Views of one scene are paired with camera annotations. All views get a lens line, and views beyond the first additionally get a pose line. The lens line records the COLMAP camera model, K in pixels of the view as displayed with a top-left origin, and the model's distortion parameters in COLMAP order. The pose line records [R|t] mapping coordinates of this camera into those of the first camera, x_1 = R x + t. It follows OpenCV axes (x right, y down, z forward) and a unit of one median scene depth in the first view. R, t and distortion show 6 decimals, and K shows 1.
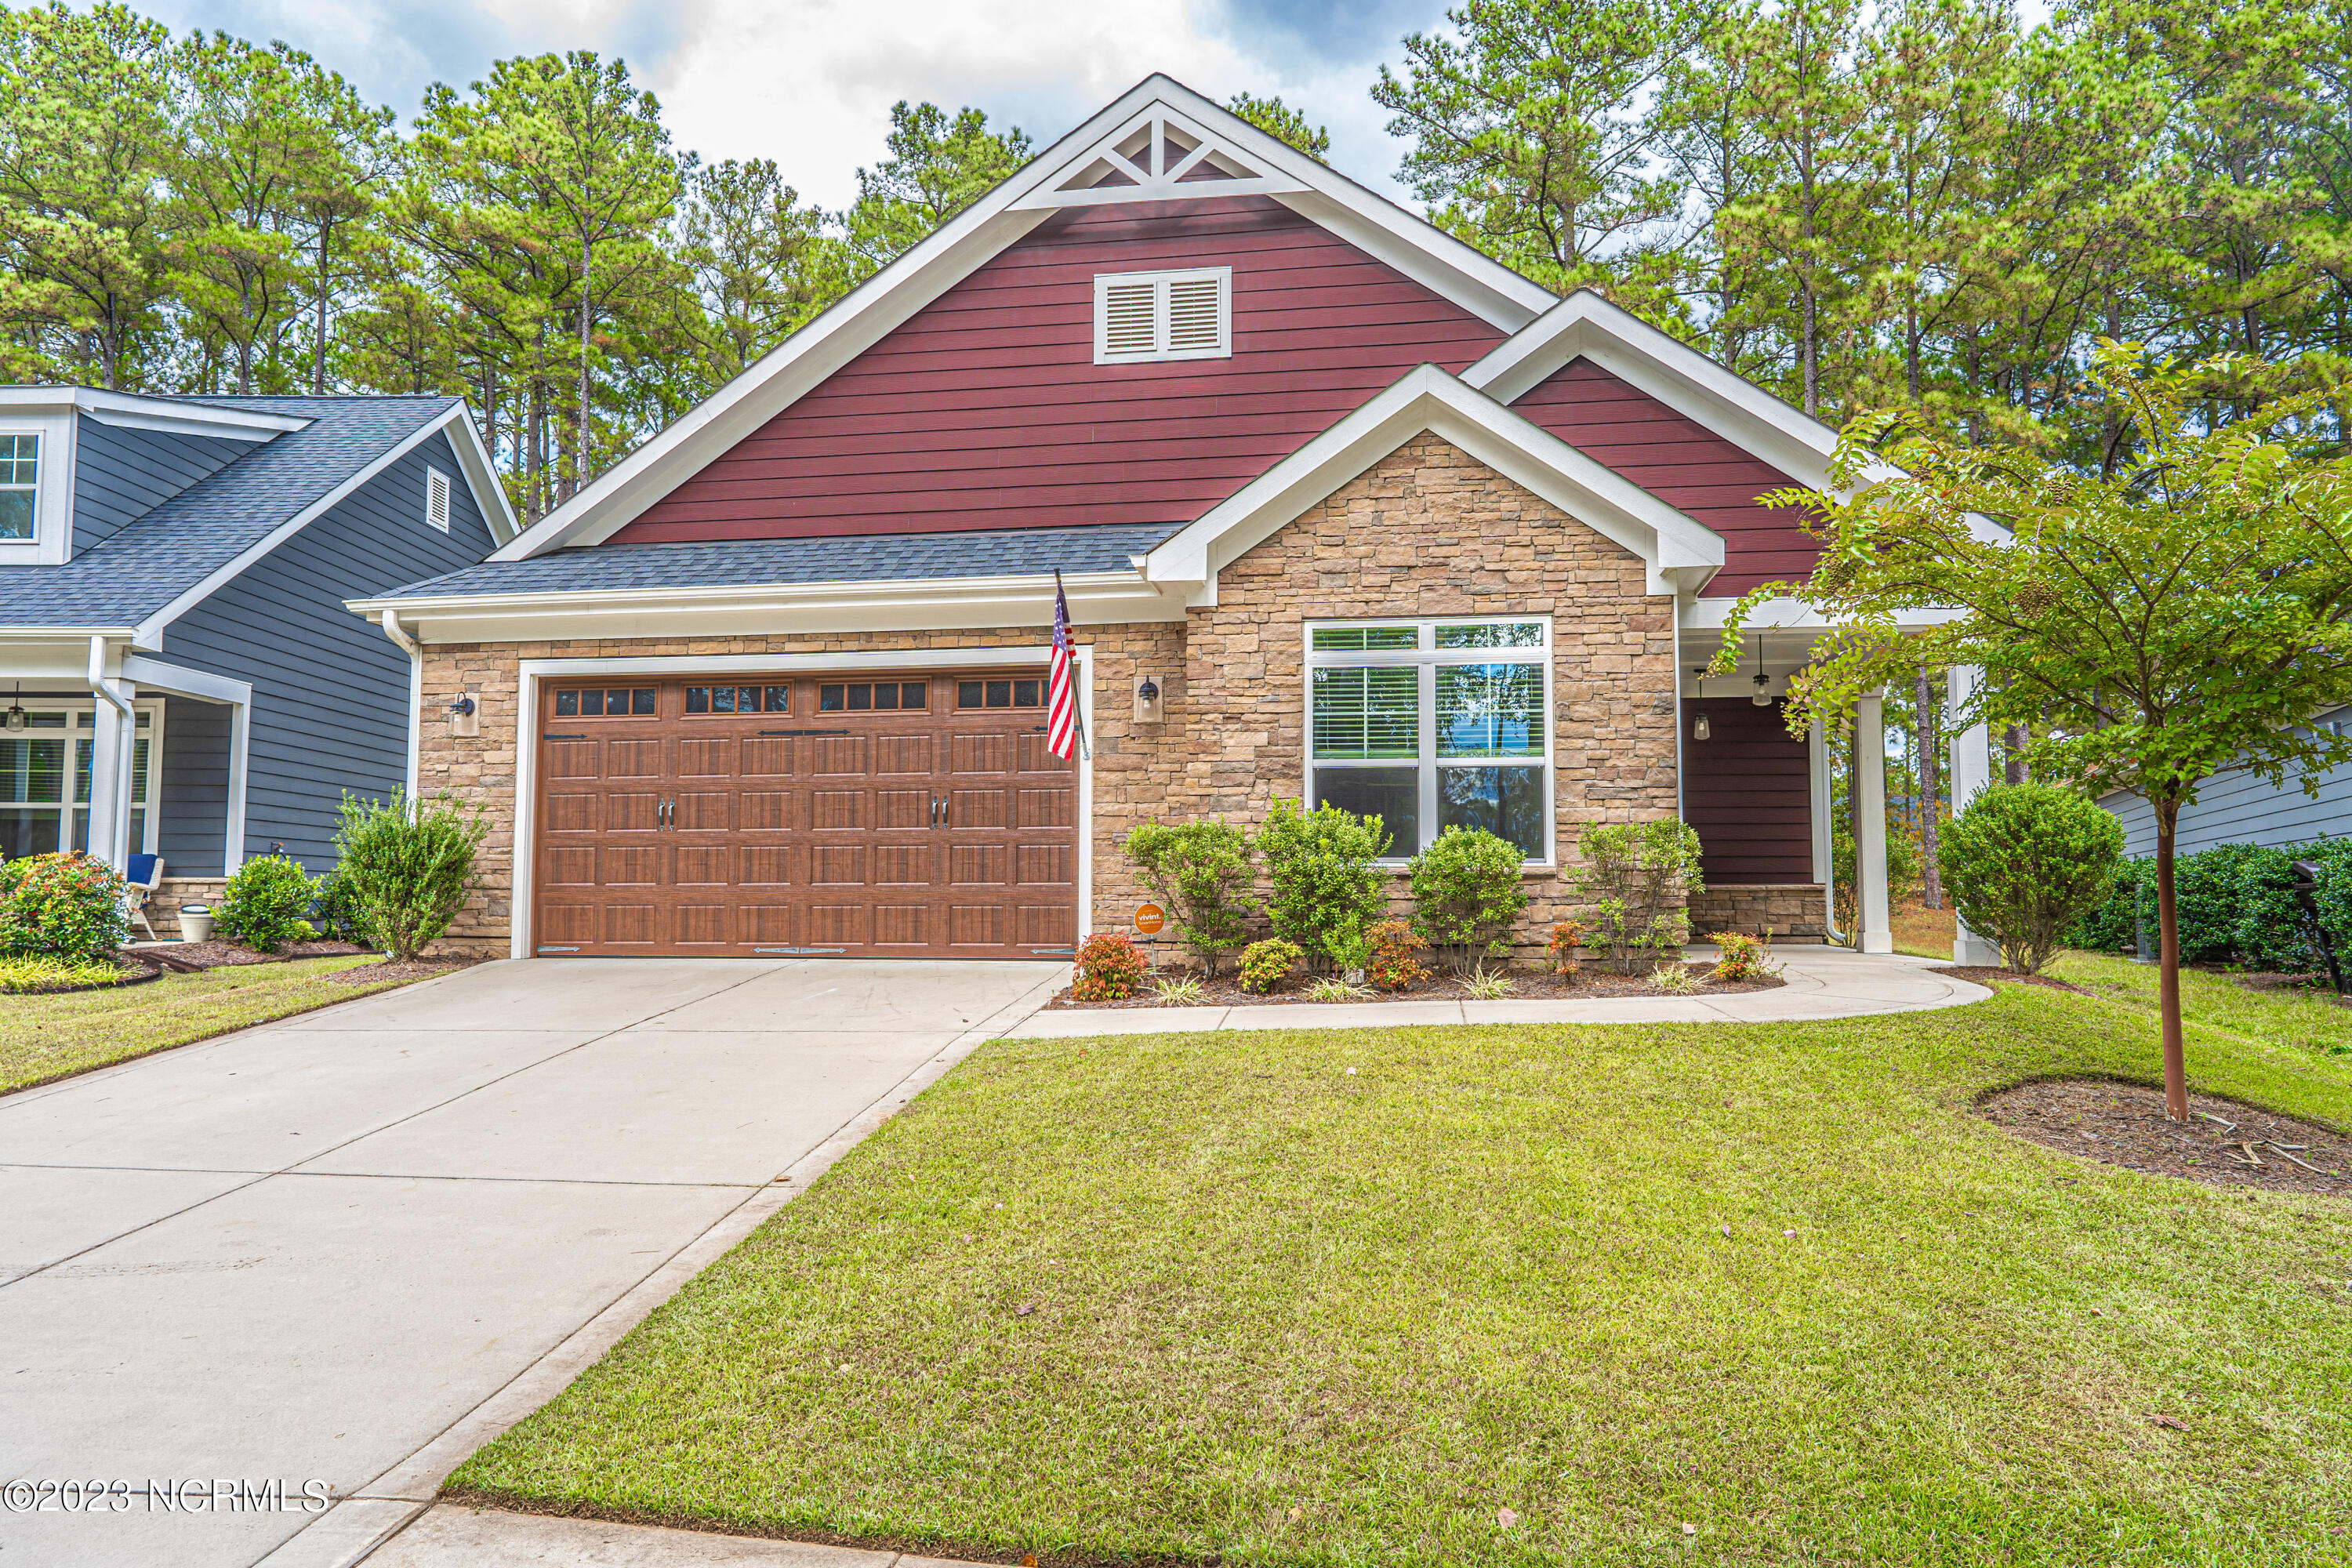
lens RADIAL K [[1549.8, 0, 1168.7], [0, 1549.8, 780.4], [0, 0, 1]] dist [0.002824, 0.000491]
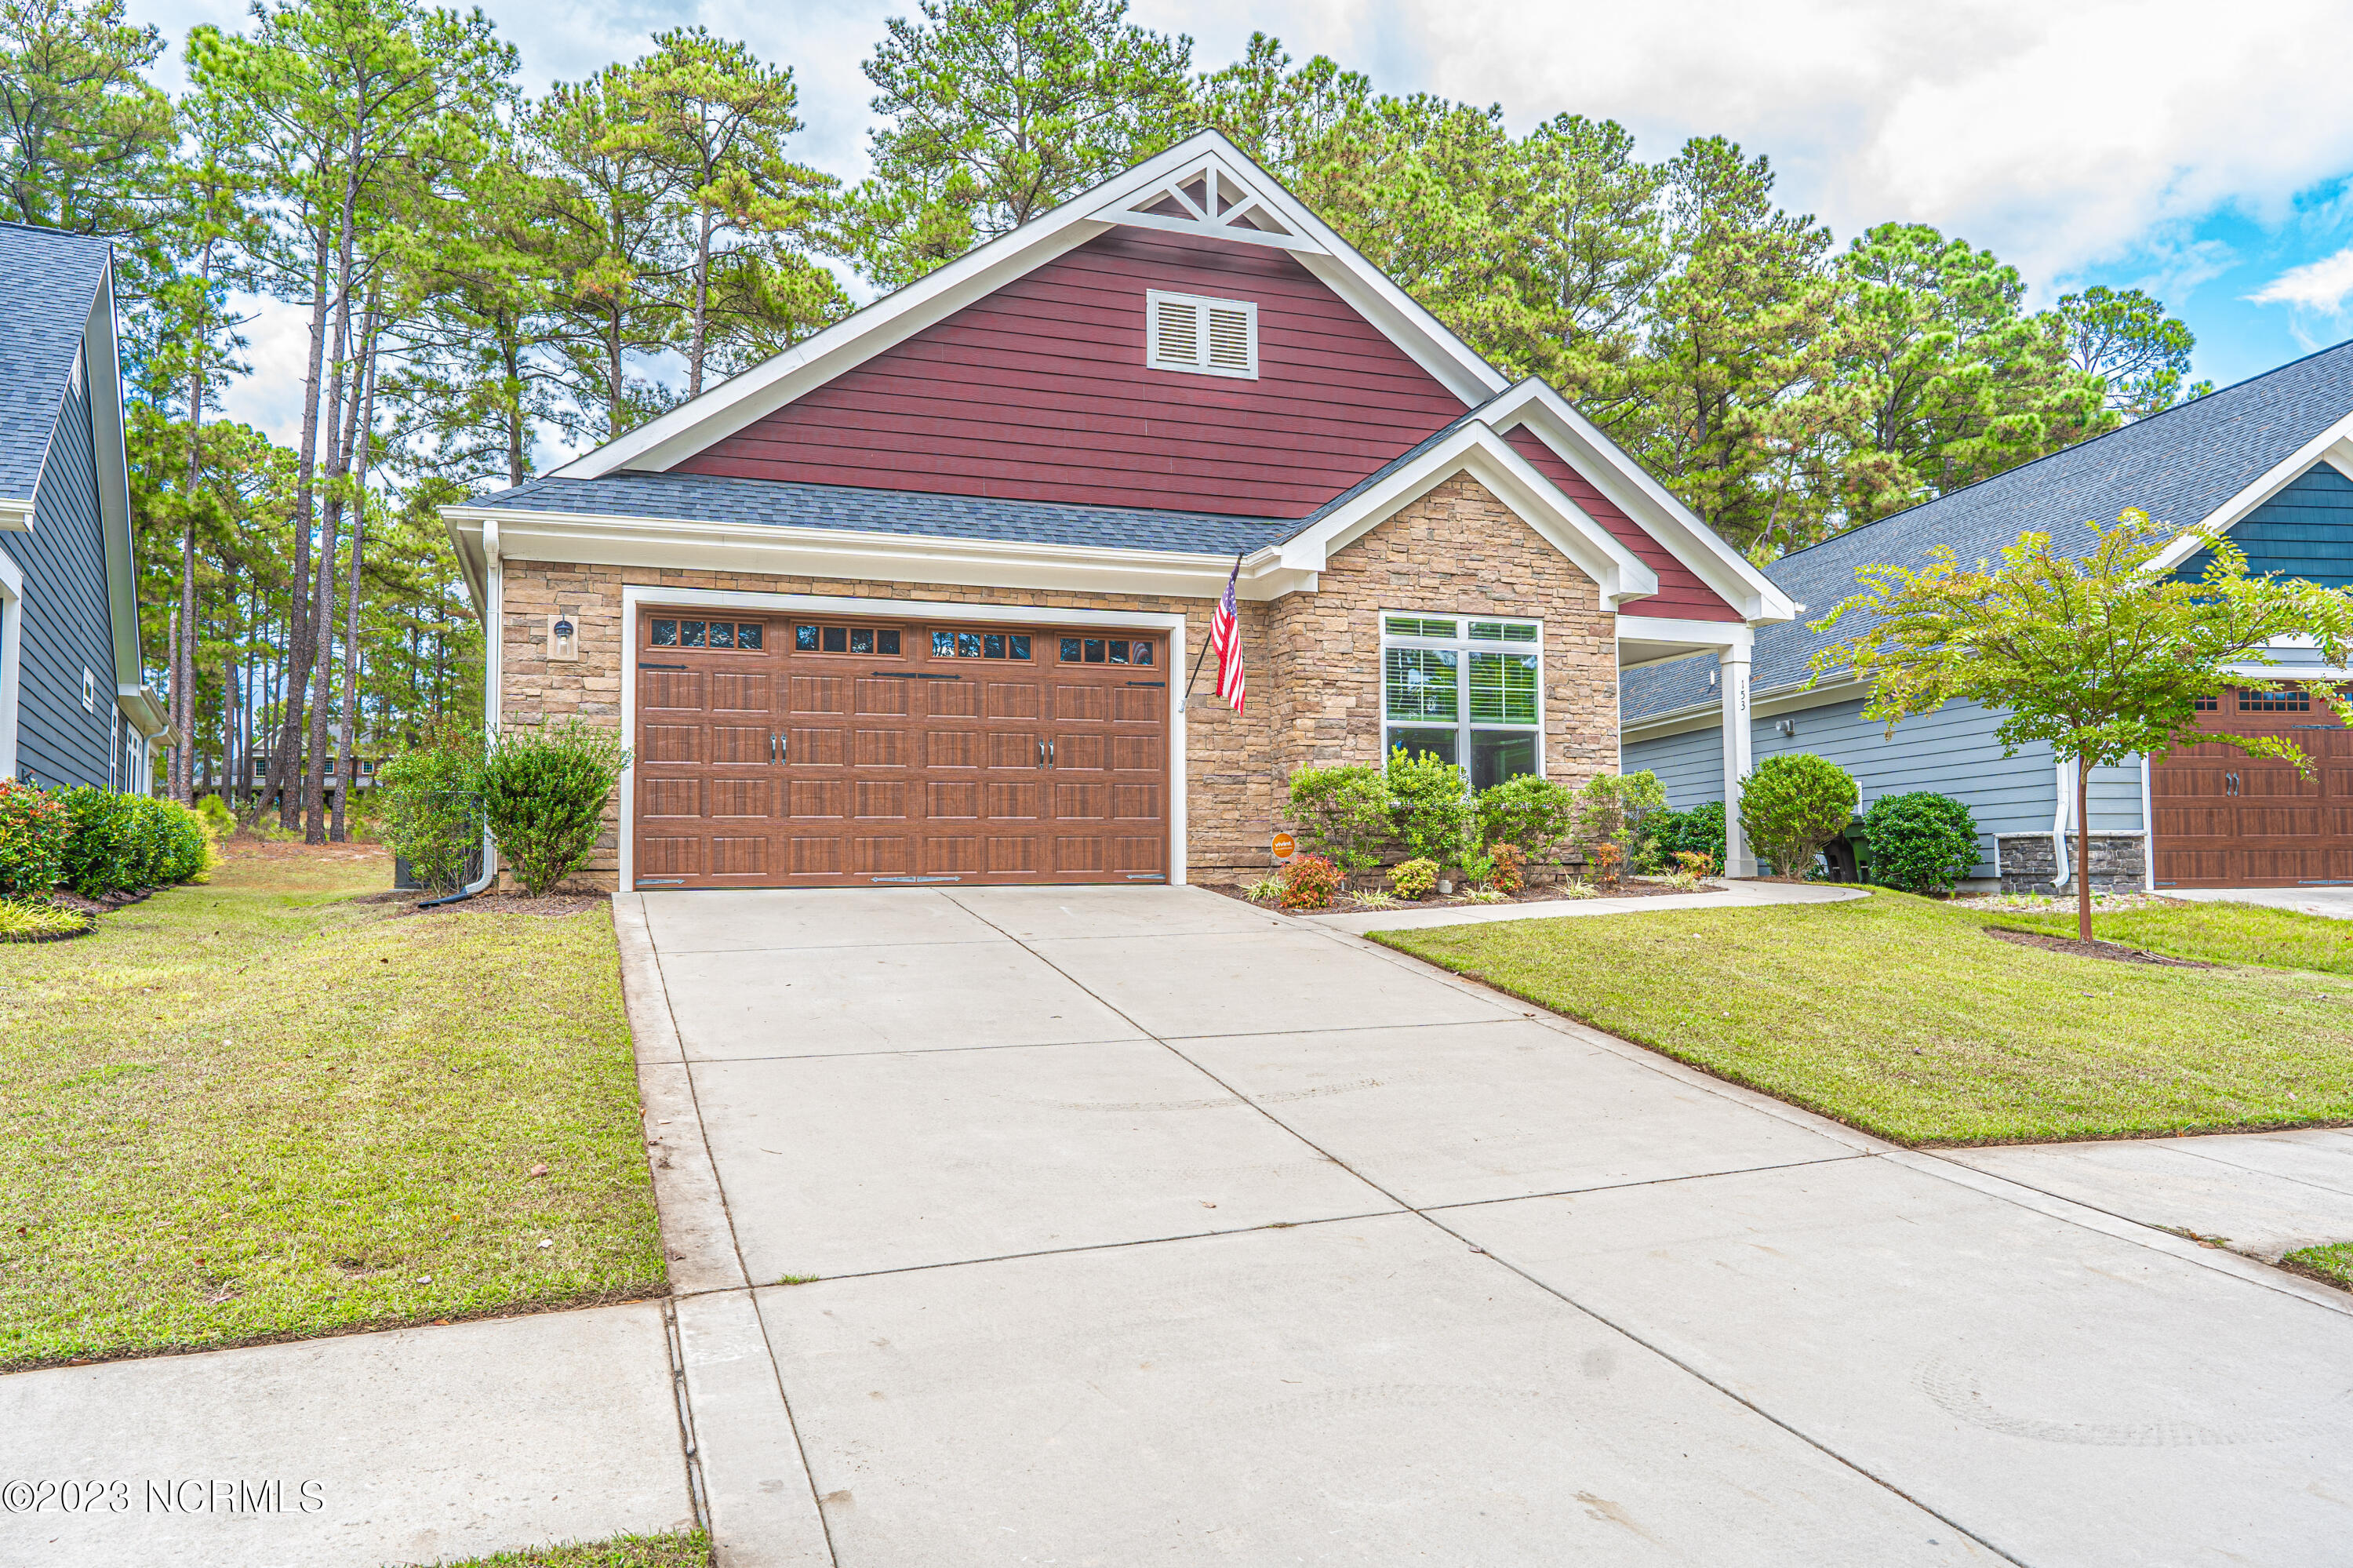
lens RADIAL K [[1550.5, 0, 1169.2], [0, 1550.5, 780.3], [0, 0, 1]] dist [0.002824, 0.000491]
pose [[0.871753, 0.019723, 0.489548, -0.619971], [-0.031030, 0.999406, 0.014993, 0.020278], [-0.488962, -0.028261, 0.871847, -0.018454]]
